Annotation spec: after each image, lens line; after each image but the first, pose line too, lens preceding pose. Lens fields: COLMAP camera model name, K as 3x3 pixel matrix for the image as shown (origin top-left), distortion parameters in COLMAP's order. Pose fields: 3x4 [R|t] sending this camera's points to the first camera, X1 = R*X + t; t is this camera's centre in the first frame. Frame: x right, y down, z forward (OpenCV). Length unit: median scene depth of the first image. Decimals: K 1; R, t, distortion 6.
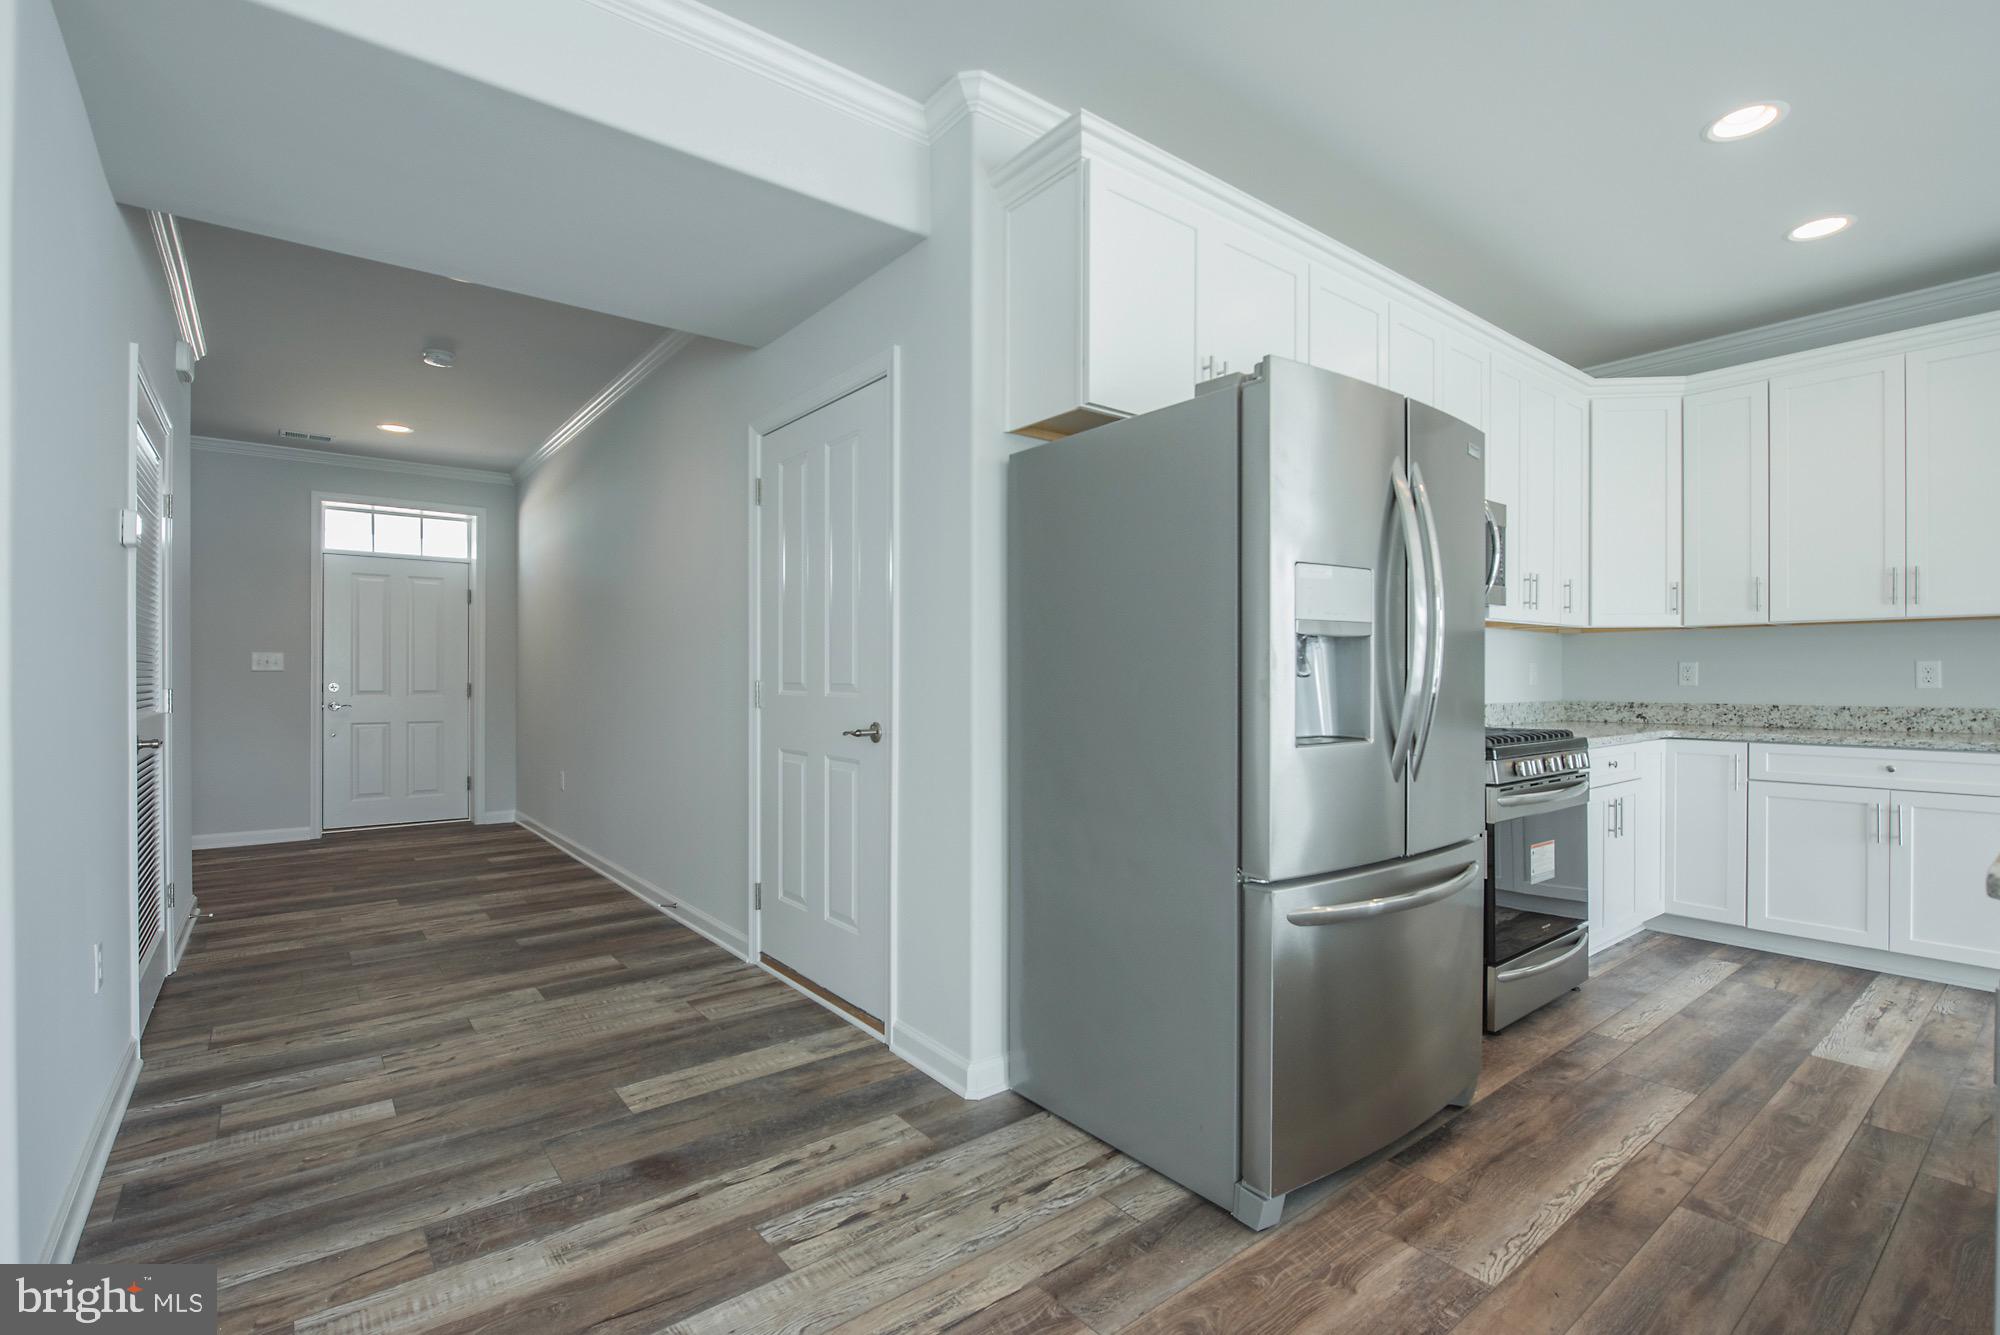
lens RADIAL K [[902.9, 0, 949.1], [0, 902.9, 678.8], [0, 0, 1]] dist [-0.016089, -0.002251]
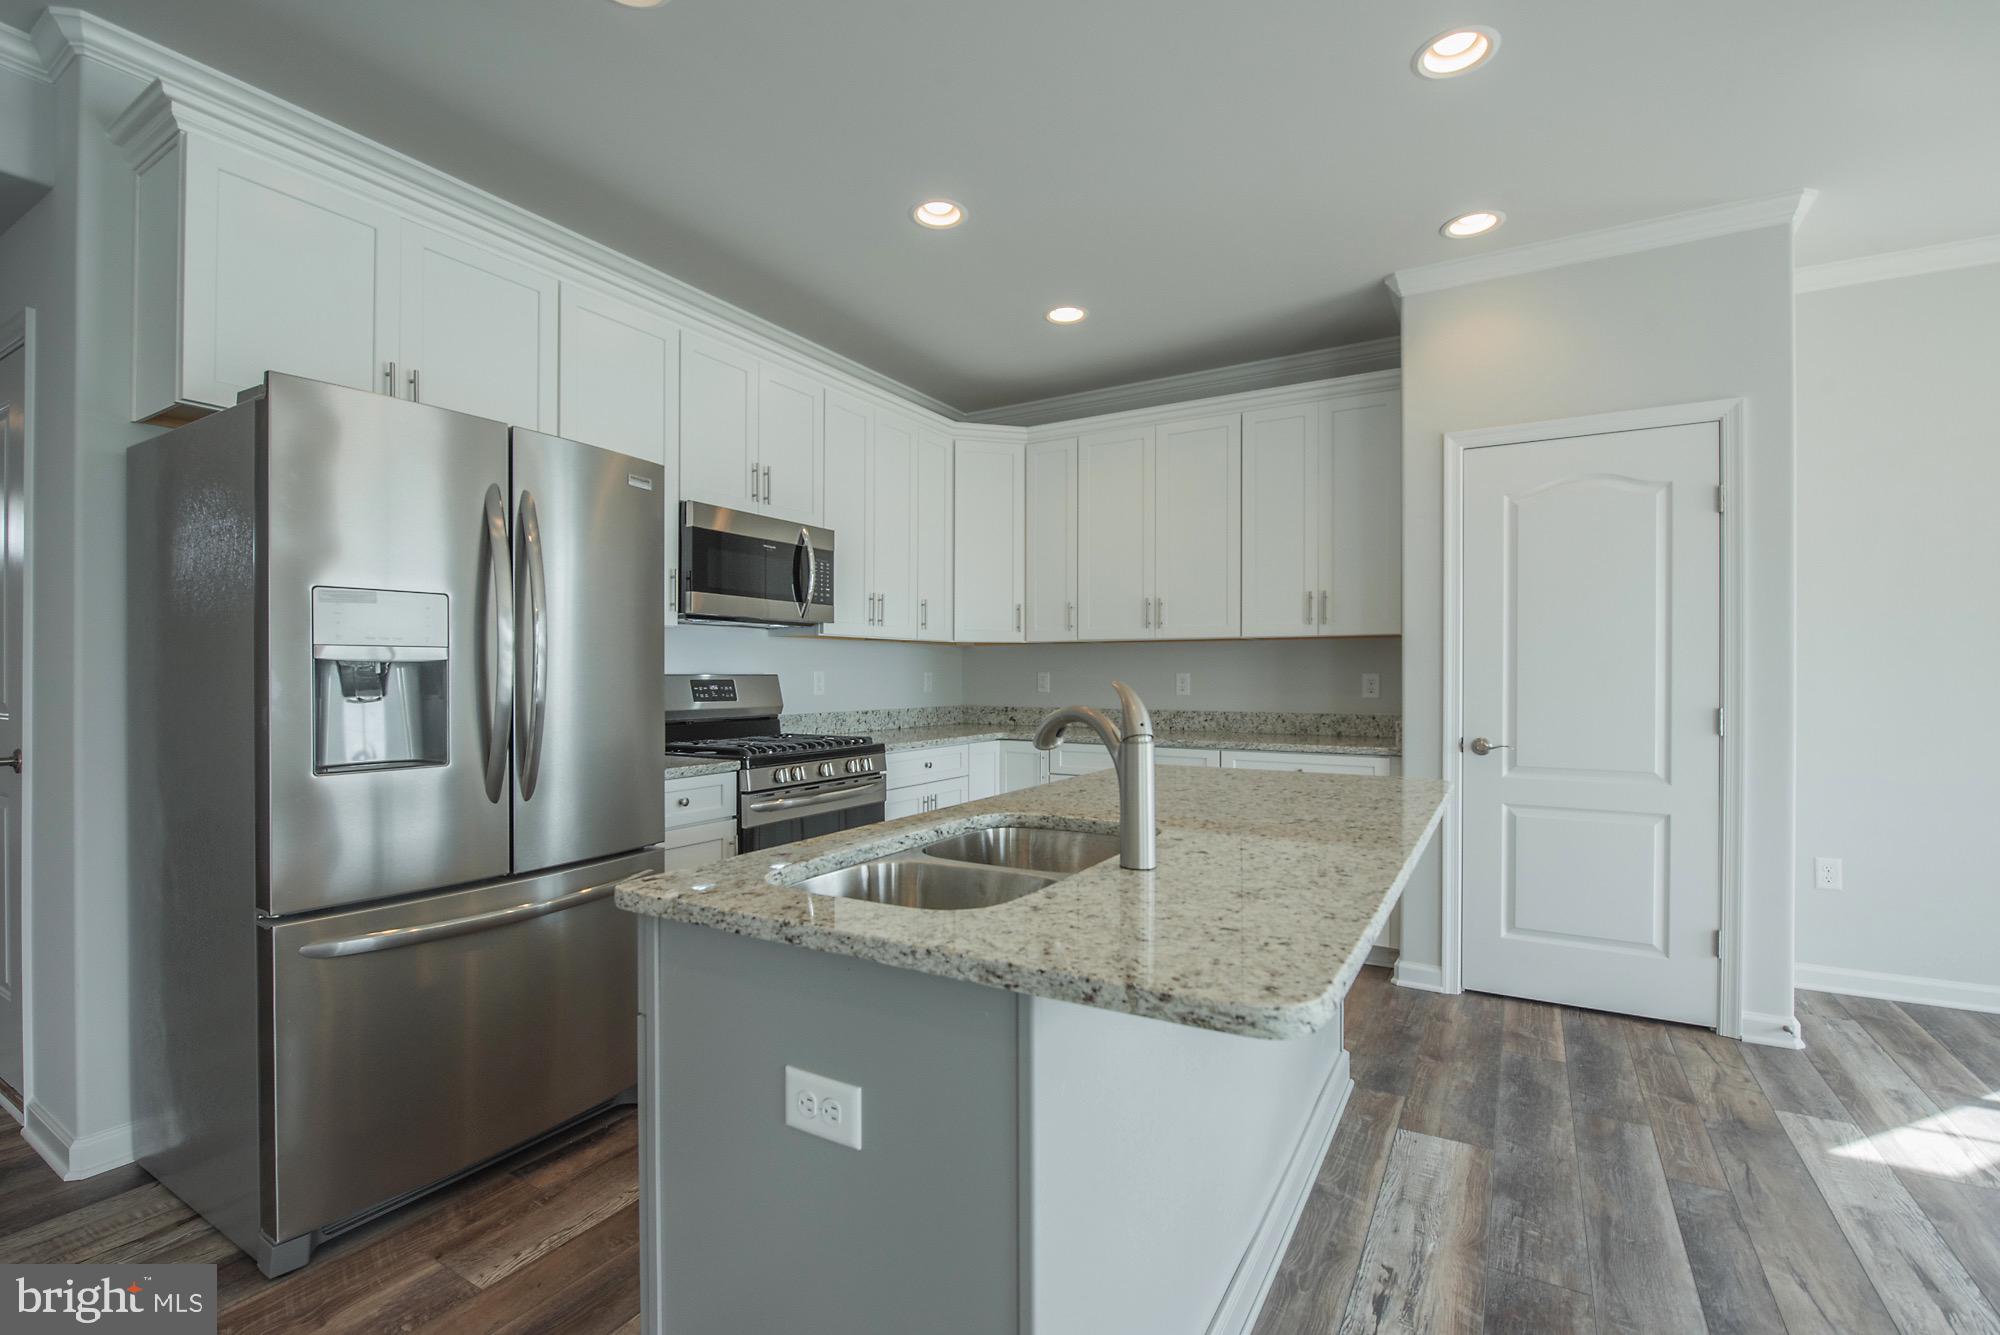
lens RADIAL K [[902.9, 0, 993.4], [0, 902.9, 678.3], [0, 0, 1]] dist [-0.016089, -0.002251]
pose [[0.927993, -0.001430, 0.372594, 0.418009], [0.000117, 0.999994, 0.003547, -0.019498], [-0.372597, -0.003248, 0.927988, -0.100052]]
